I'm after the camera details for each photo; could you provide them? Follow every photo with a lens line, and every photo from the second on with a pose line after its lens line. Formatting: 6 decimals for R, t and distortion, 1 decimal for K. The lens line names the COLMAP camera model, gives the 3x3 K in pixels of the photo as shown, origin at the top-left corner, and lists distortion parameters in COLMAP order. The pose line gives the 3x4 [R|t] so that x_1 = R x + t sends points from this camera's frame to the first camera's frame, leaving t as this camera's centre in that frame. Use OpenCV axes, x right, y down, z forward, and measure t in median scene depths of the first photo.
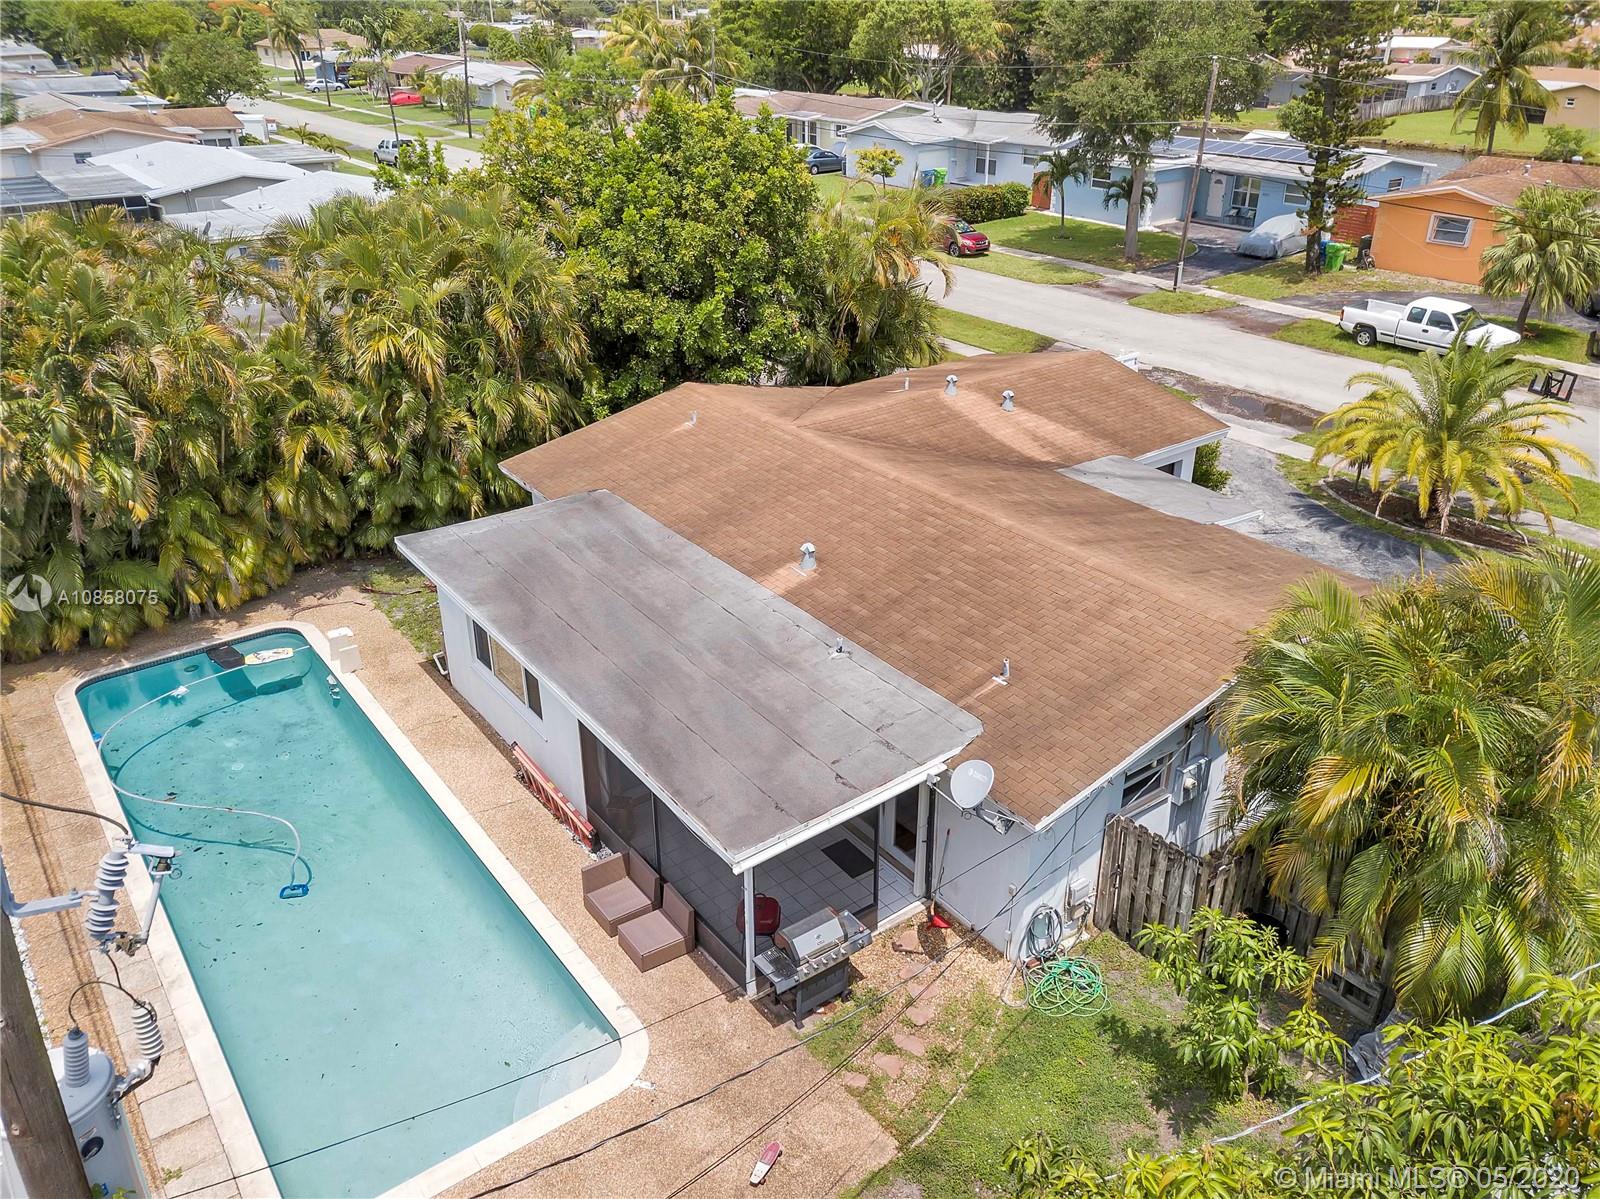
lens RADIAL K [[1219.5, 0, 800.0], [0, 1219.5, 599.5], [0, 0, 1]] dist [0.021645, 0.004019]
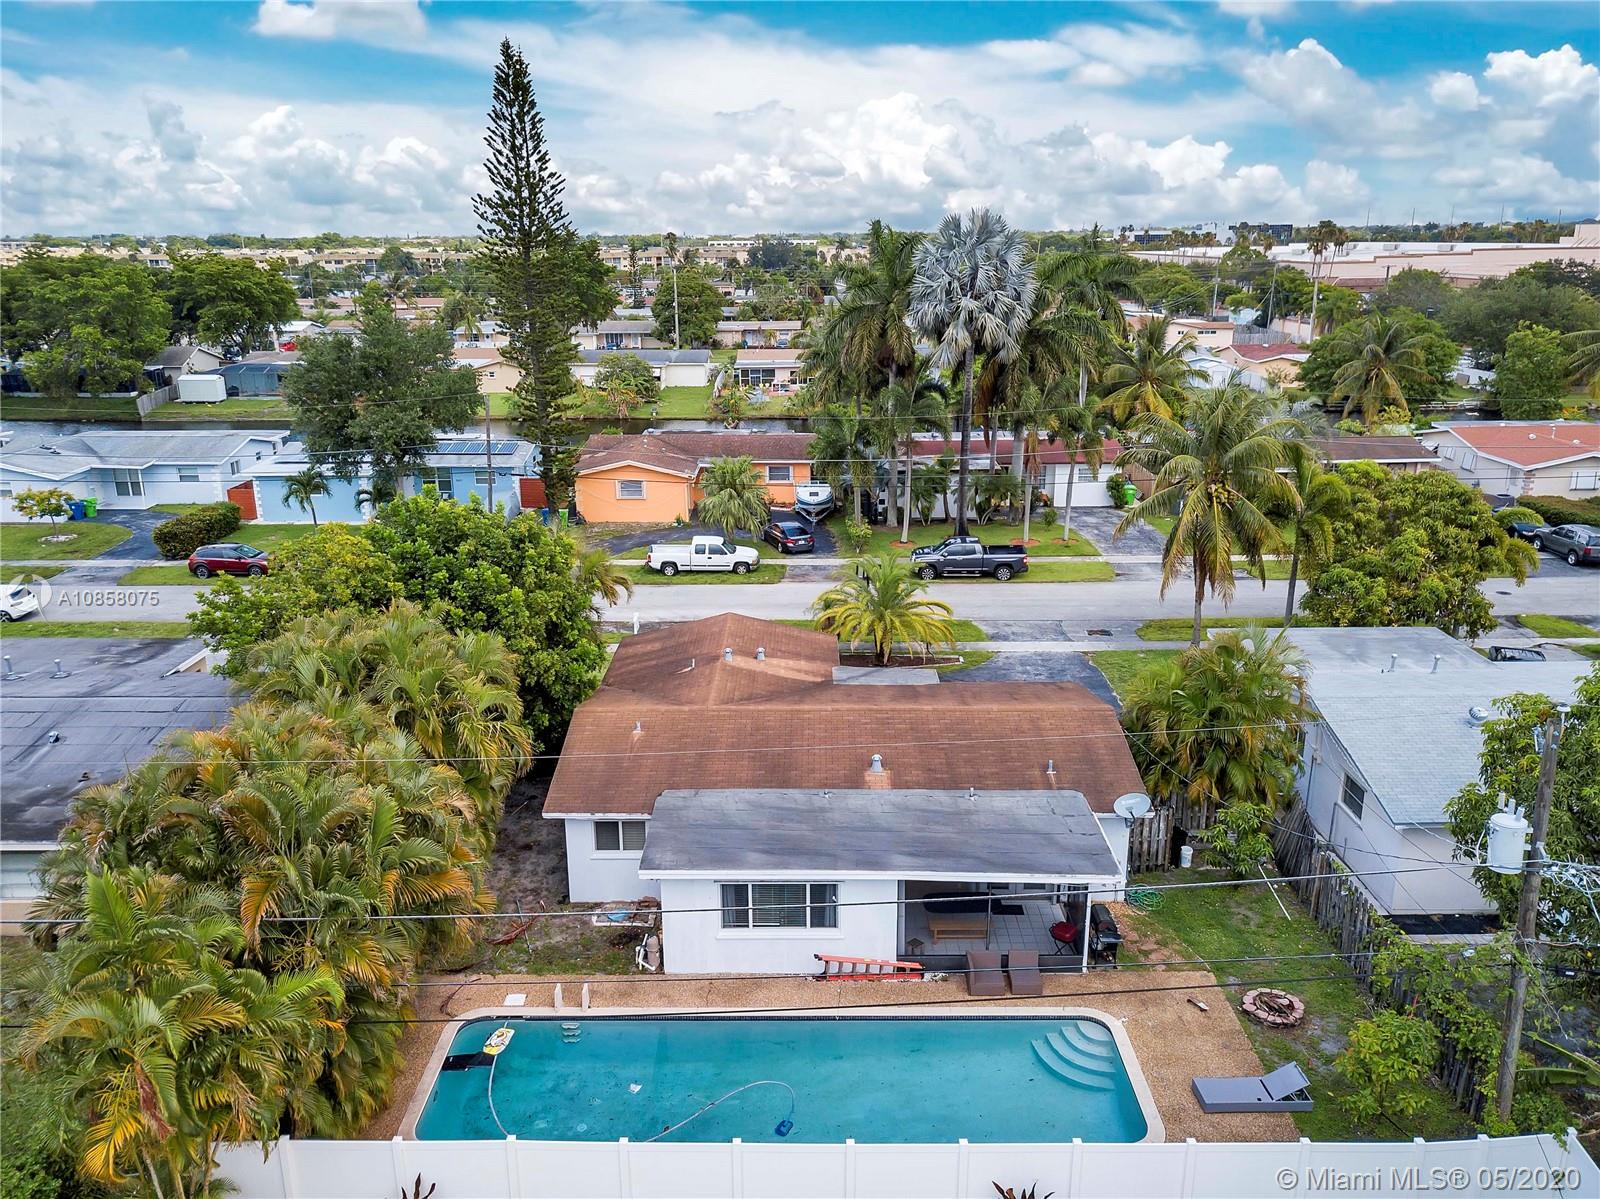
lens RADIAL K [[1211.4, 0, 795.8], [0, 1211.4, 613.7], [0, 0, 1]] dist [0.025950, -0.006542]
pose [[0.590424, -0.232420, 0.772904, -0.955516], [0.360333, 0.932809, 0.005246, -0.204546], [-0.722191, 0.275406, 0.634501, 0.011952]]
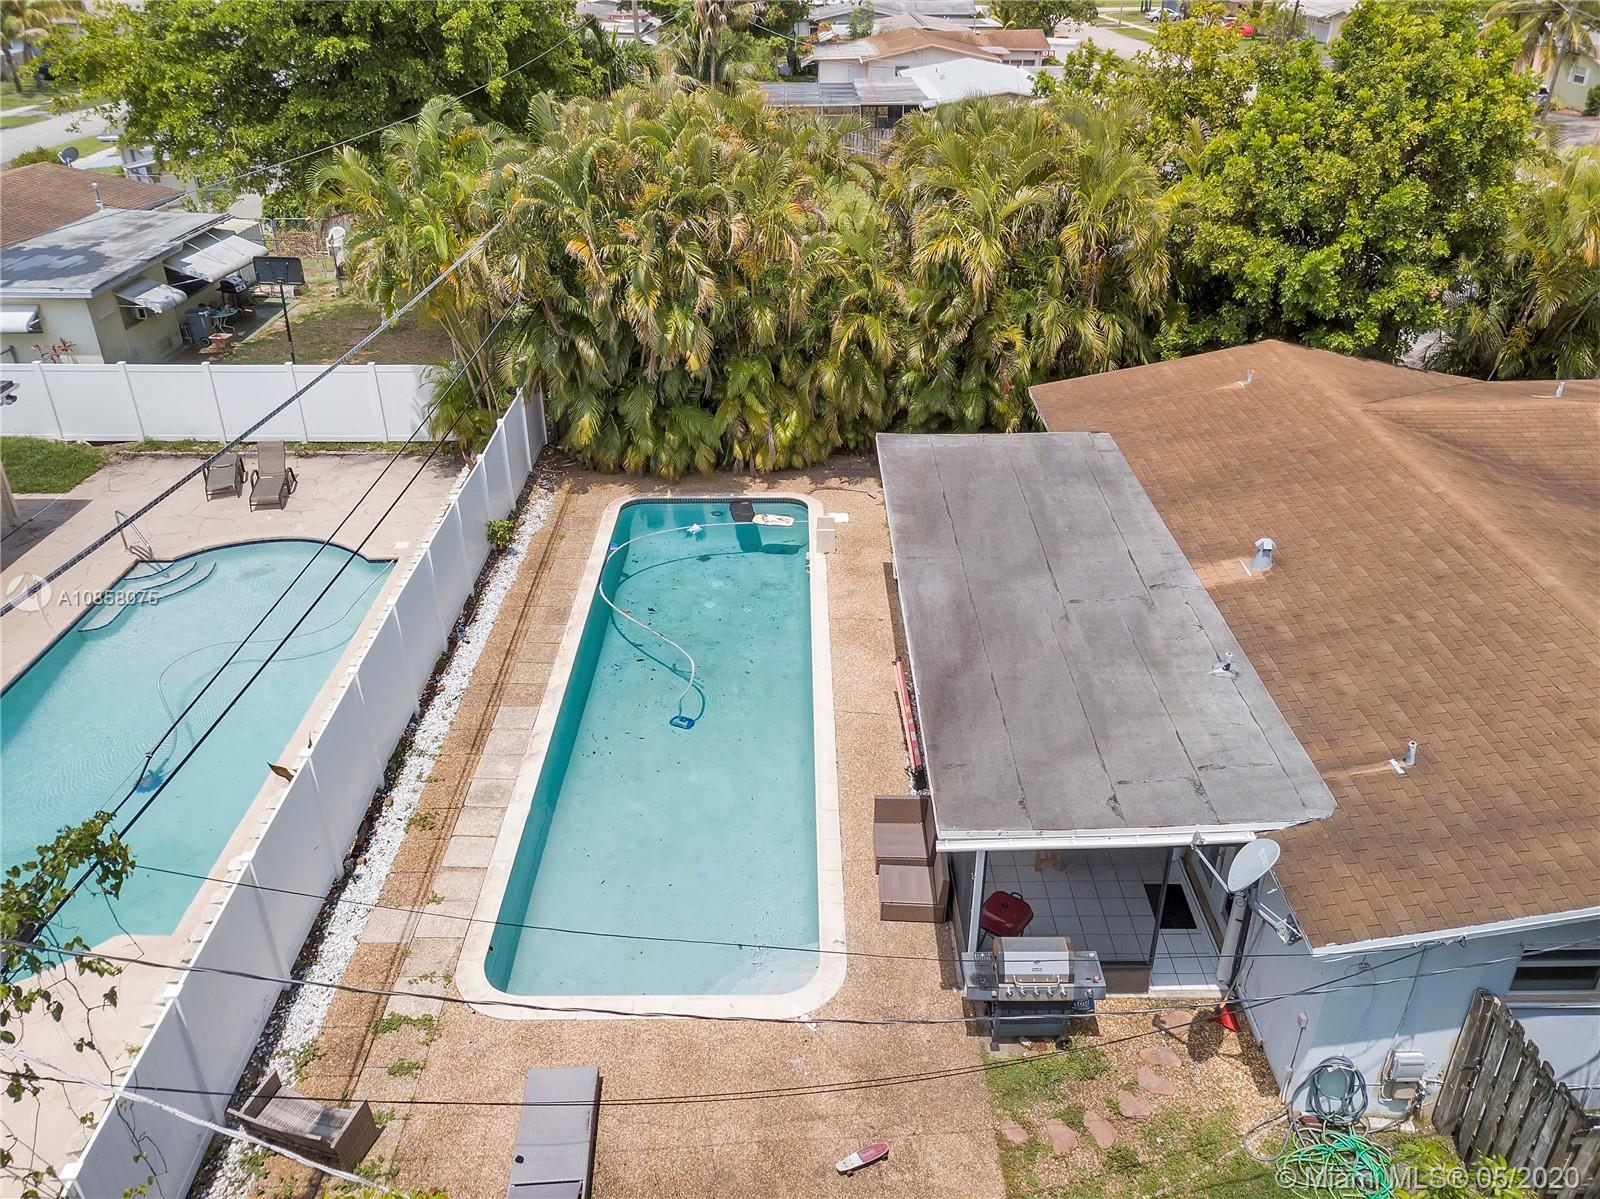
lens RADIAL K [[1226.0, 0, 798.1], [0, 1226.0, 604.3], [0, 0, 1]] dist [0.023276, -0.005141]
pose [[0.807158, 0.284737, -0.517127, 0.149708], [-0.262344, 0.957749, 0.117870, -0.014369], [0.528839, 0.040525, 0.847754, 0.095422]]
